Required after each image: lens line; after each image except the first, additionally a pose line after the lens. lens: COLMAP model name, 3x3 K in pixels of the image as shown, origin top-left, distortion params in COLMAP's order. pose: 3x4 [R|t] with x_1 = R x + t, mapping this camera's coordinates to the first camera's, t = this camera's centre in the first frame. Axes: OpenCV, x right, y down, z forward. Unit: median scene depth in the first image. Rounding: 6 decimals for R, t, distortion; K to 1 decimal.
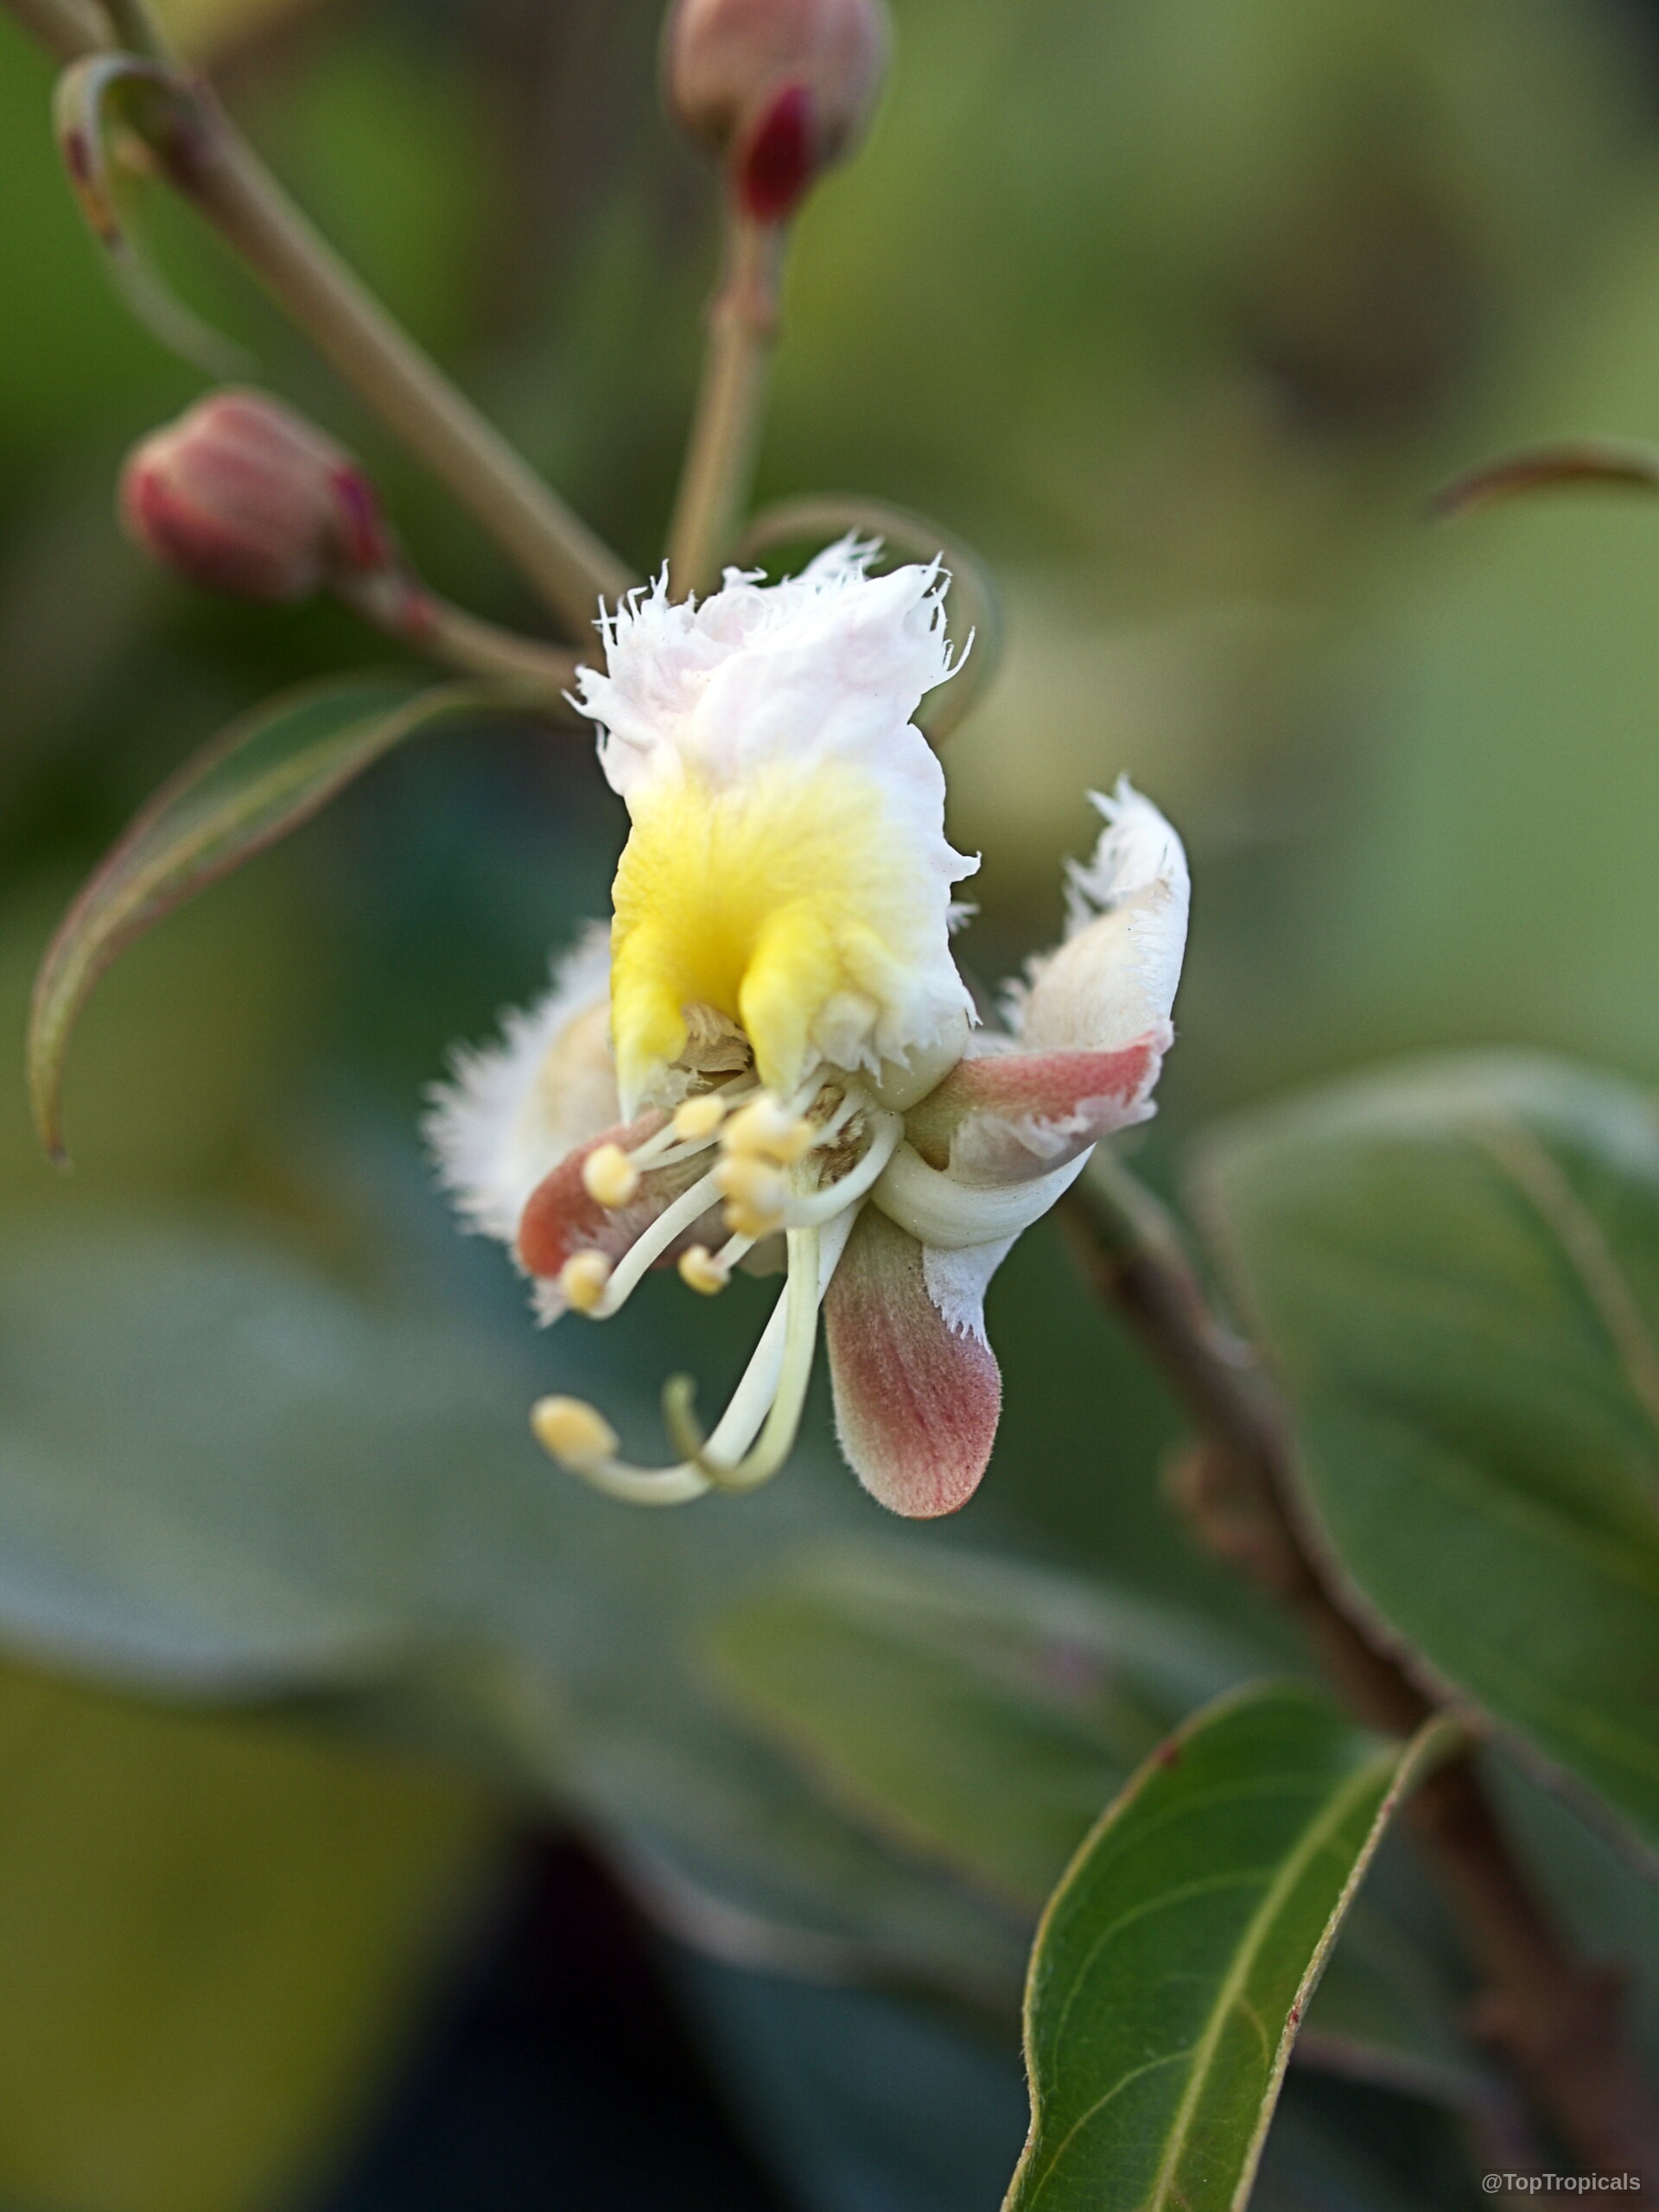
lens RADIAL K [[6266.3, 0, 829.5], [0, 6266.3, 1106.0], [0, 0, 1]] dist [-0.350913, -0.795313]
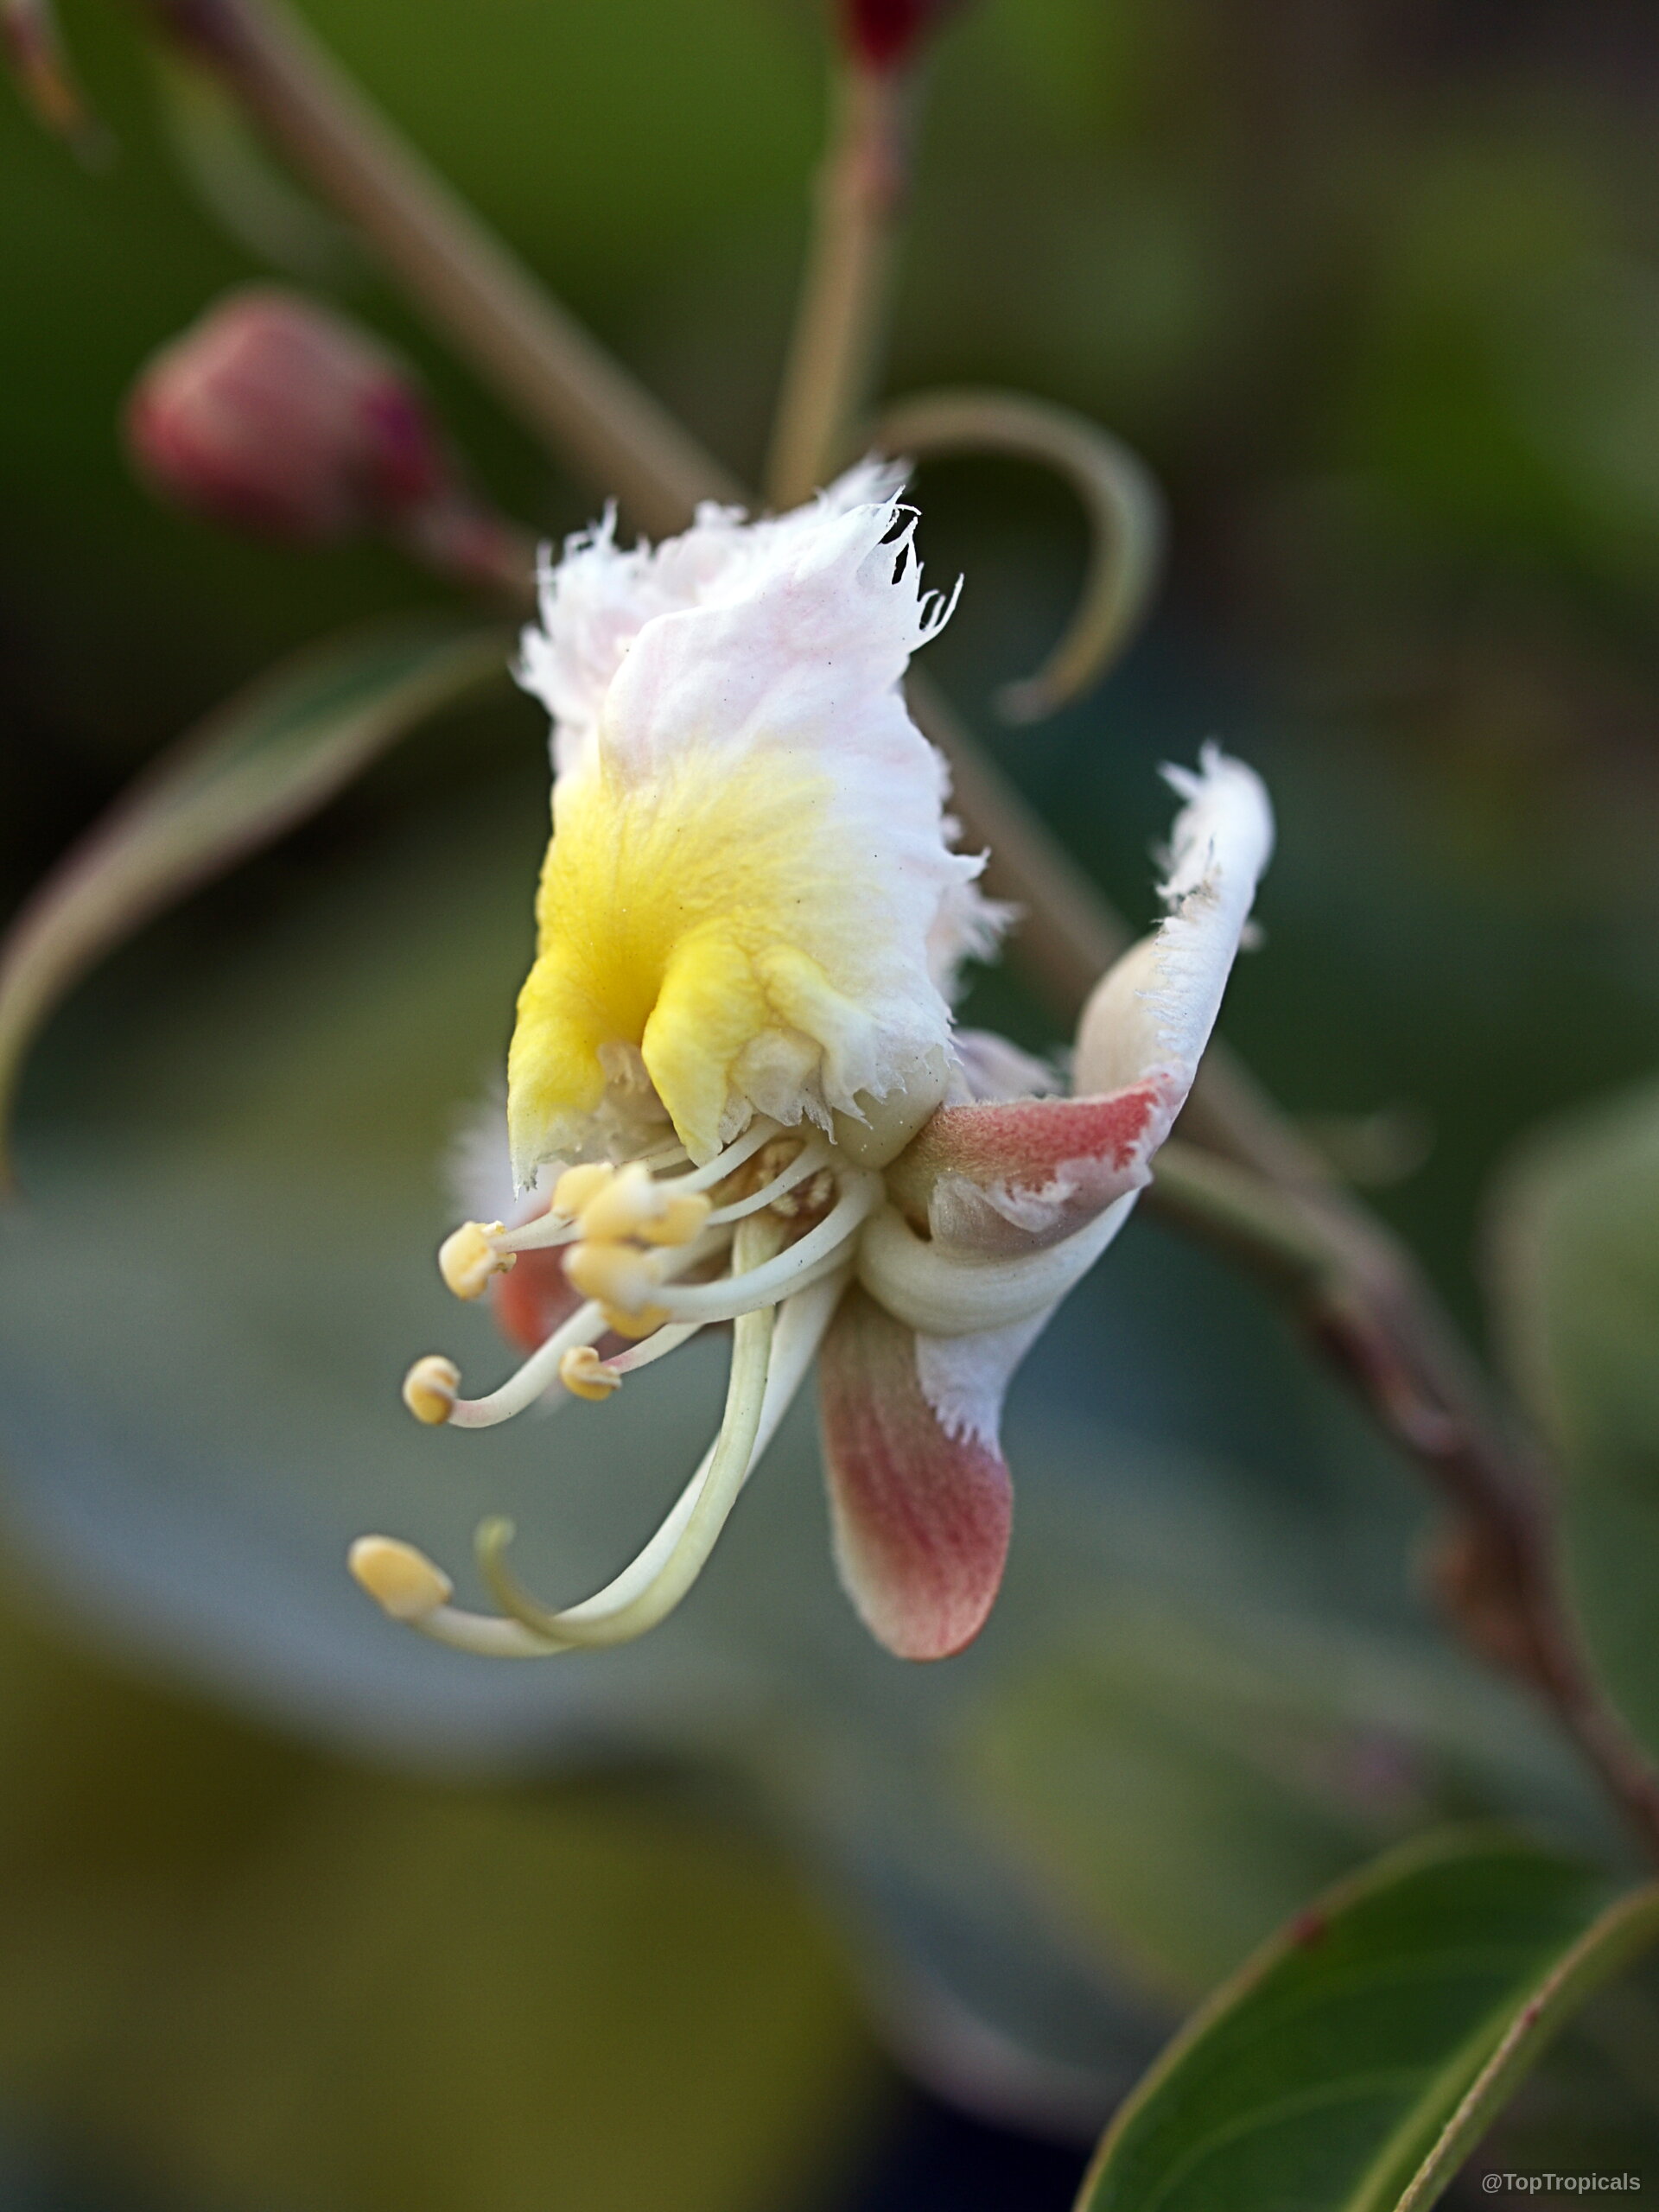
lens RADIAL K [[6266.3, 0, 829.5], [0, 6266.3, 1106.0], [0, 0, 1]] dist [-0.350913, -0.795313]
pose [[0.967437, -0.000640, -0.253111, 0.214141], [0.011387, 0.999095, 0.040994, -0.041398], [0.252856, -0.042541, 0.966568, 0.208024]]
